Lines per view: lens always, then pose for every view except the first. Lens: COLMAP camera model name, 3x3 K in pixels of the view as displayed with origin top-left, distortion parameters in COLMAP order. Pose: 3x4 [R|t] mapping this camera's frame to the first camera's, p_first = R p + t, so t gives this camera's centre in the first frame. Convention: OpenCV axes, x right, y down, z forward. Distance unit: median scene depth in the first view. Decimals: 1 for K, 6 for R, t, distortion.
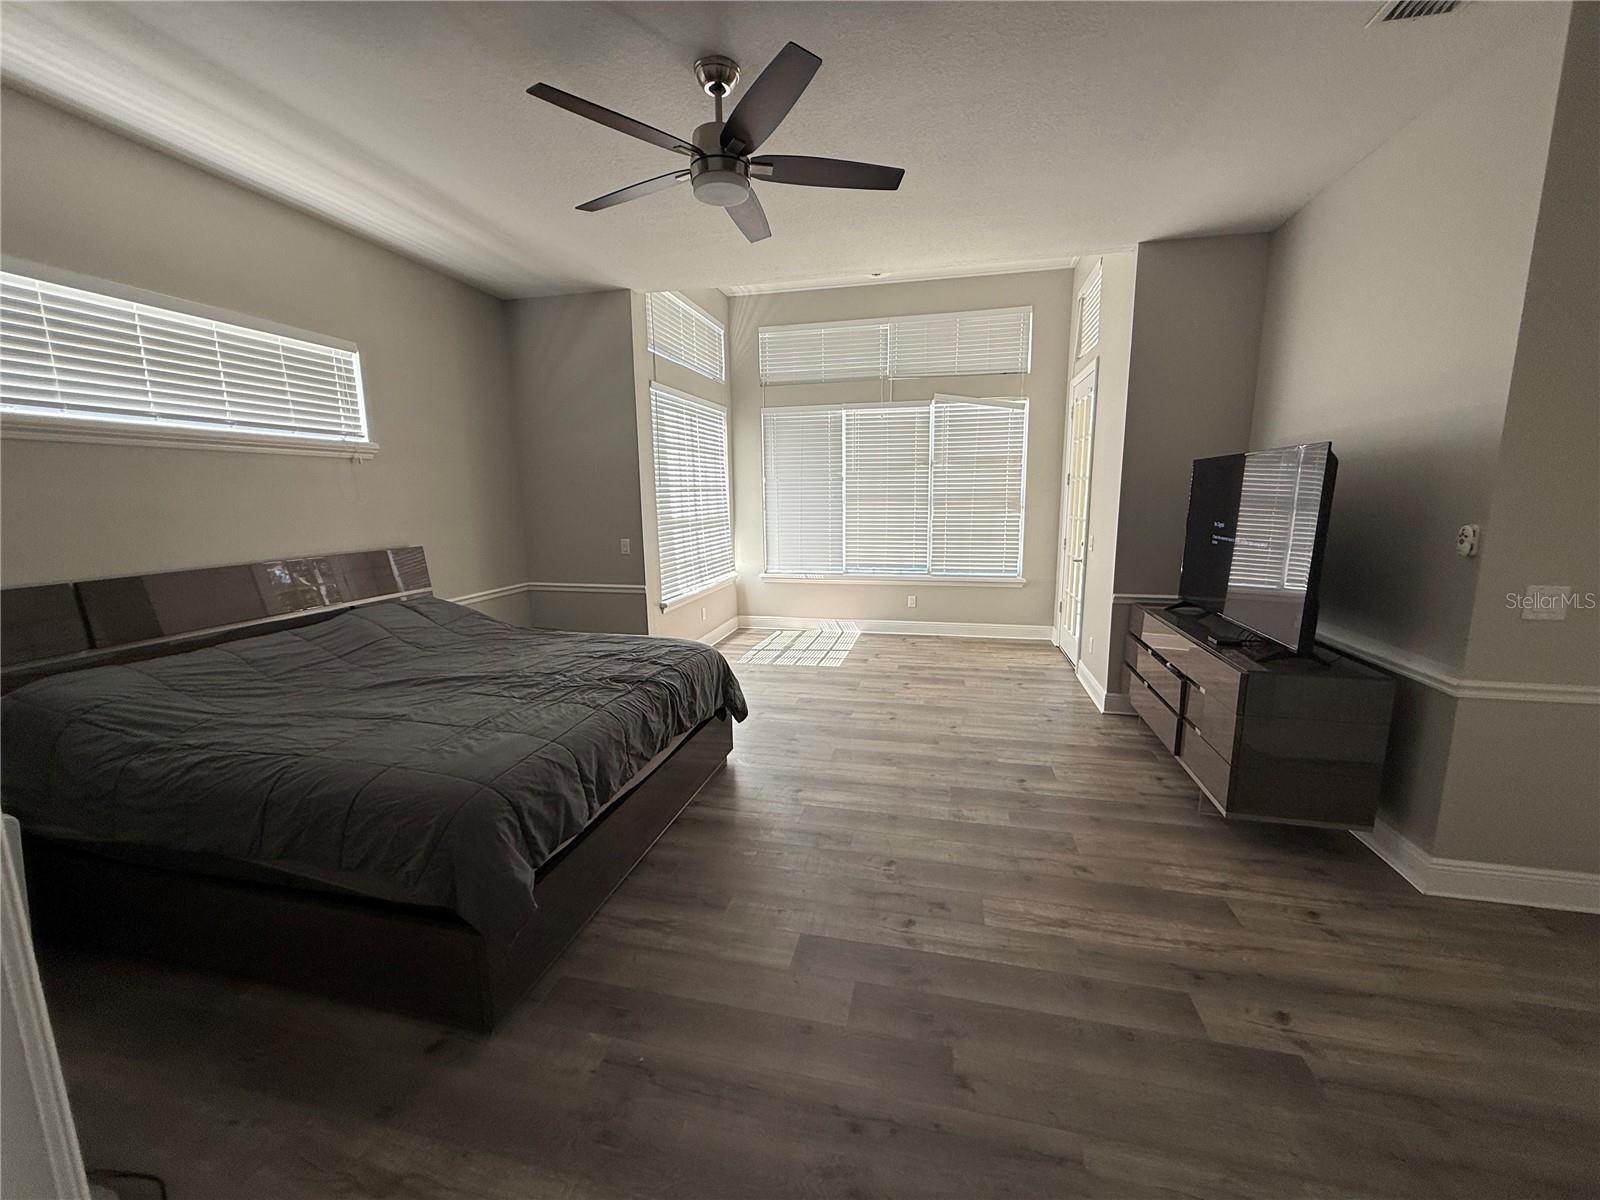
lens RADIAL K [[637.8, 0, 797.1], [0, 637.8, 599.4], [0, 0, 1]] dist [-0.001902, 0.000560]
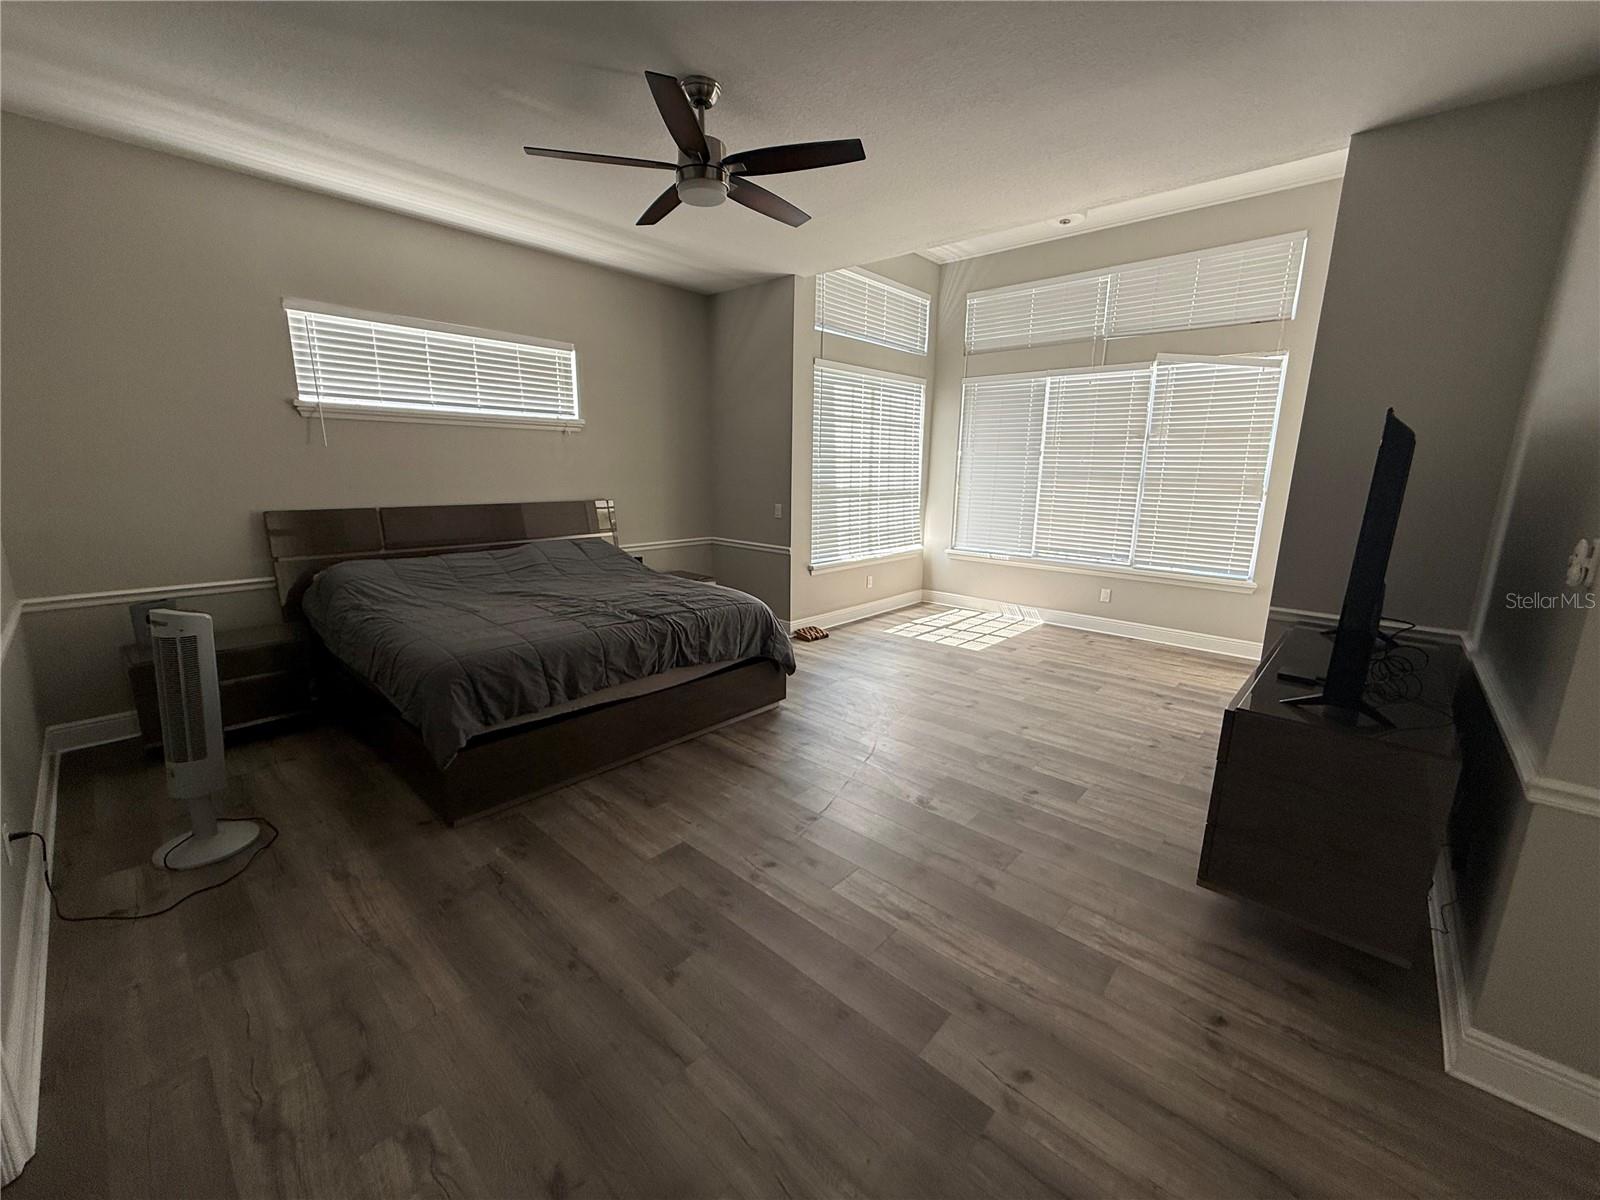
lens RADIAL K [[637.8, 0, 792.5], [0, 637.8, 600.6], [0, 0, 1]] dist [-0.001902, 0.000560]
pose [[0.872660, 0.125079, -0.472038, 0.353182], [-0.104592, 0.992082, 0.069519, -0.009095], [0.476996, -0.011295, 0.878833, 0.036705]]
